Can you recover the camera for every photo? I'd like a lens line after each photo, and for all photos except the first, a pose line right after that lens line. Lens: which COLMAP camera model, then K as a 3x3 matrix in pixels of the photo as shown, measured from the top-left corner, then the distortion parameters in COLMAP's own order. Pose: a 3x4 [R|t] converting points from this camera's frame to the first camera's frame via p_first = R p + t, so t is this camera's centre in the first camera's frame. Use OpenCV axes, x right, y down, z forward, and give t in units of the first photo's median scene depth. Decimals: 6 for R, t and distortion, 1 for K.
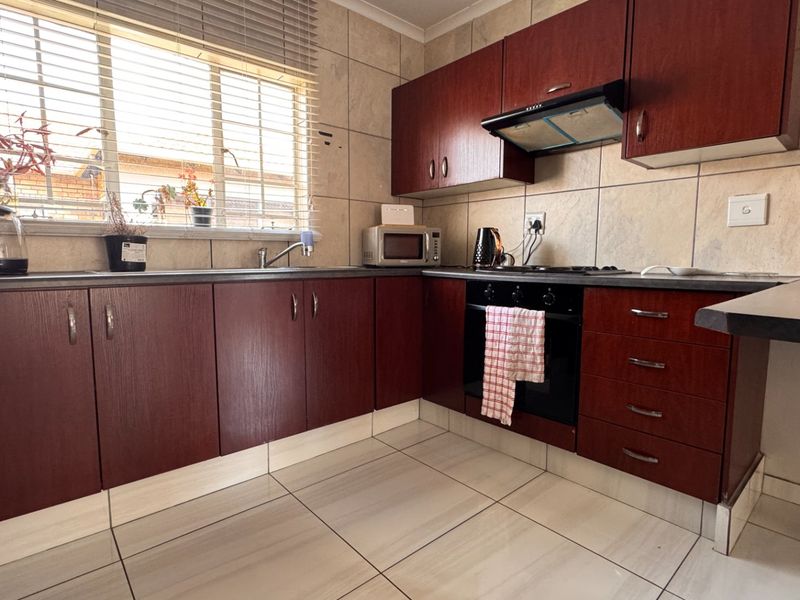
lens RADIAL K [[429.4, 0, 401.3], [0, 429.4, 299.9], [0, 0, 1]] dist [-0.000792, -0.002353]
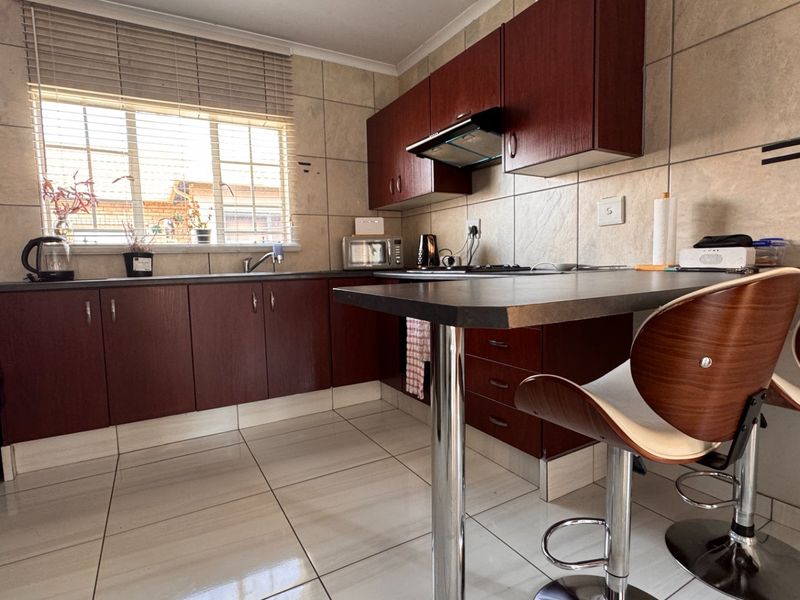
lens RADIAL K [[429.4, 0, 398.5], [0, 429.4, 299.5], [0, 0, 1]] dist [-0.000792, -0.002353]
pose [[0.979891, -0.012615, -0.199136, 0.384067], [0.009627, 0.999826, -0.015967, 0.028932], [0.199303, 0.013728, 0.979842, -0.171223]]
